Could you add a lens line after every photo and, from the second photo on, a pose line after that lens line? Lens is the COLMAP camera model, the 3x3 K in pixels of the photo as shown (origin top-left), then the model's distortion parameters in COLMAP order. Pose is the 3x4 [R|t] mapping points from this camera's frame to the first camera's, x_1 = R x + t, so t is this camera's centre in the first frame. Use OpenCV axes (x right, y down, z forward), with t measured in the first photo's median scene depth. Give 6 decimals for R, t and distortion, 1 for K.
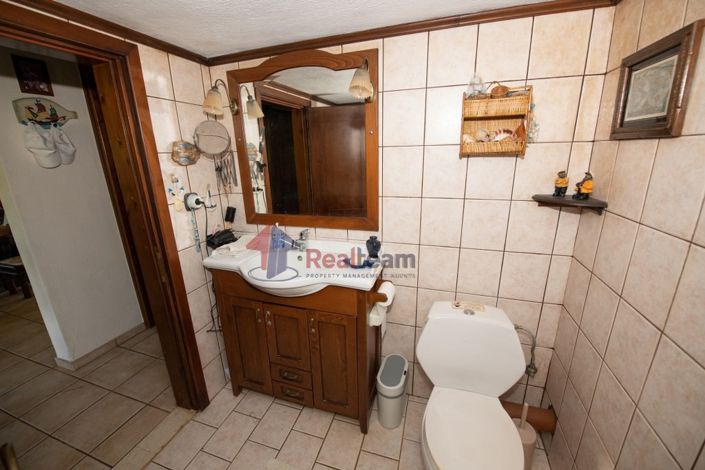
lens RADIAL K [[280.2, 0, 352.6], [0, 280.2, 233.8], [0, 0, 1]] dist [-0.018988, -0.001037]
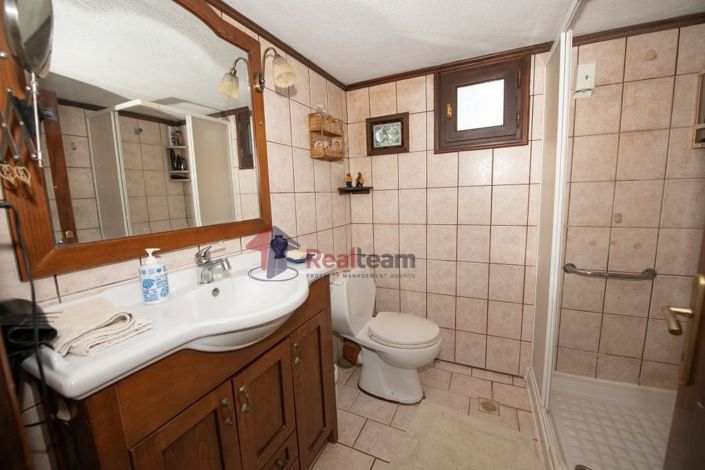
lens RADIAL K [[280.2, 0, 352.6], [0, 280.2, 233.8], [0, 0, 1]] dist [-0.018988, -0.001037]
pose [[0.128887, -0.116466, 0.984796, -1.039131], [0.307485, 0.948827, 0.071969, 0.022688], [-0.942784, 0.293534, 0.158103, 0.812665]]
